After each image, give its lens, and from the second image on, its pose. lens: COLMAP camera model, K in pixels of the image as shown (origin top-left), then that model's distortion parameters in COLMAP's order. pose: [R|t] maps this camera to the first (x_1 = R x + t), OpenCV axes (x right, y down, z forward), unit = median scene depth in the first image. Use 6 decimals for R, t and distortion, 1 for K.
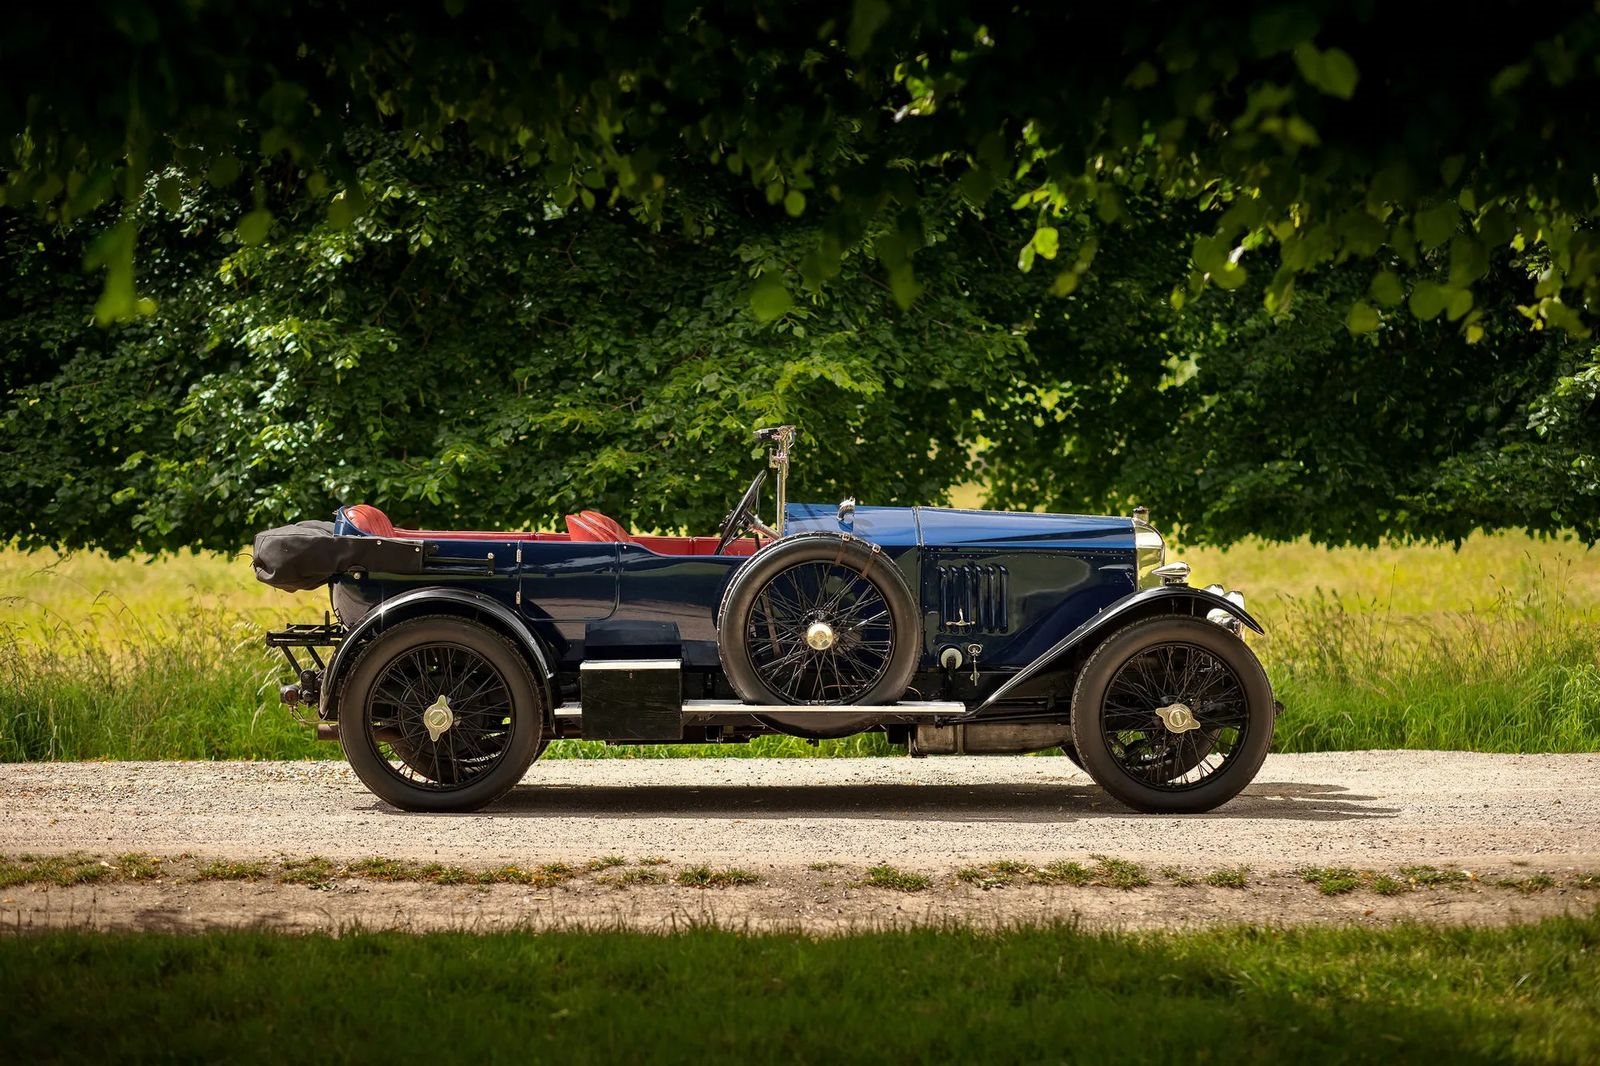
lens RADIAL K [[4227.1, 0, 800.0], [0, 4227.1, 533.0], [0, 0, 1]] dist [0.020252, 0.405212]
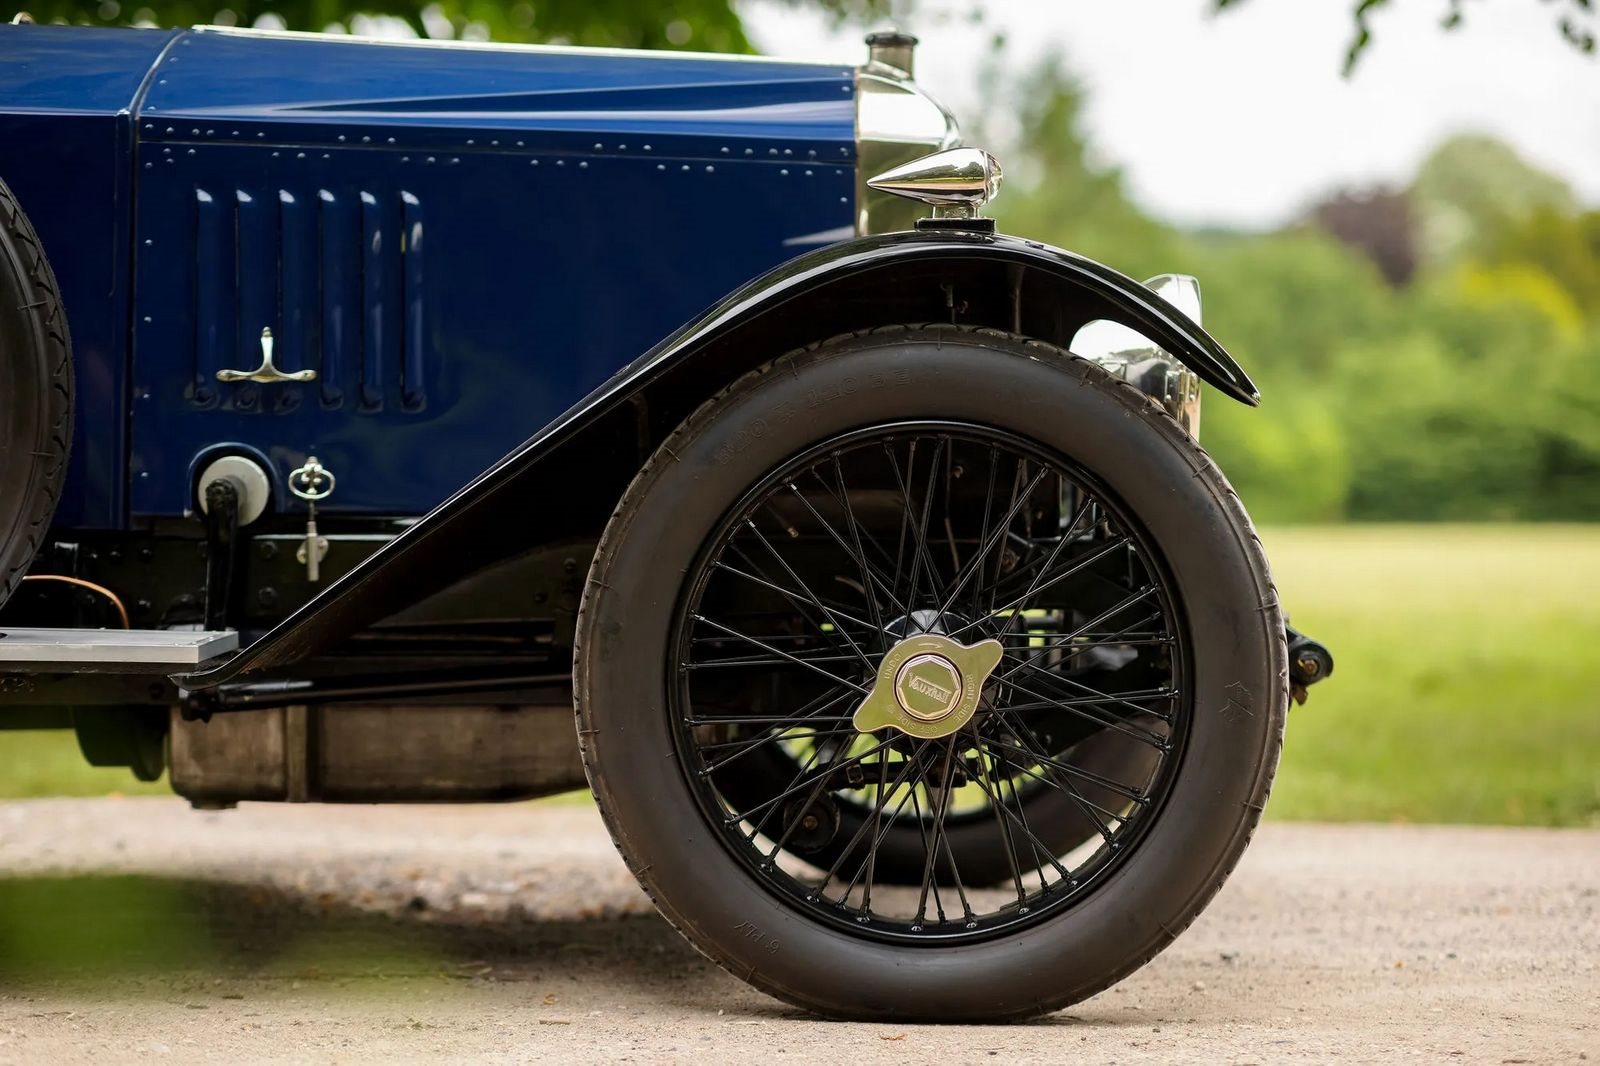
lens RADIAL K [[4227.1, 0, 800.0], [0, 4227.1, 533.0], [0, 0, 1]] dist [0.020252, 0.405212]
pose [[0.999386, 0.007733, -0.034183, 0.085981], [-0.007479, 0.999944, 0.007544, 0.029842], [0.034239, -0.007284, 0.999387, 0.691657]]
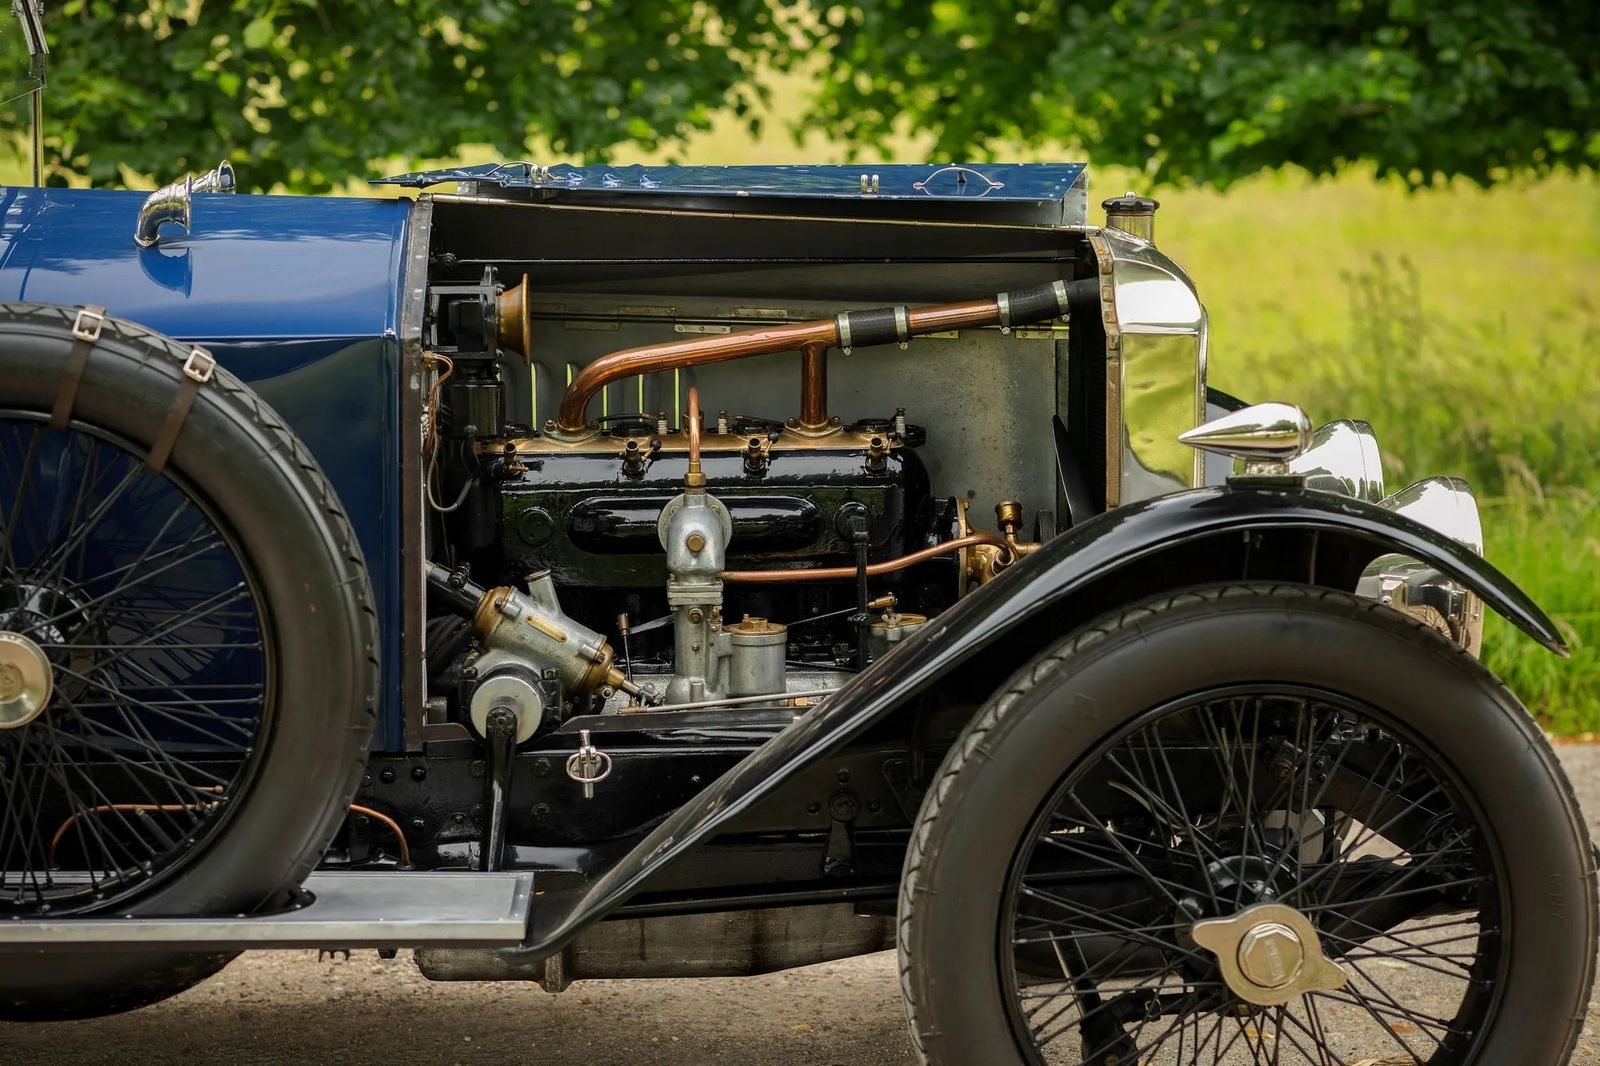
lens RADIAL K [[4227.1, 0, 800.0], [0, 4227.1, 533.0], [0, 0, 1]] dist [0.020252, 0.405212]
pose [[0.999778, -0.008779, 0.019133, 0.050684], [0.006856, 0.995127, 0.098363, -0.012199], [-0.019903, -0.098210, 0.994967, 0.693652]]
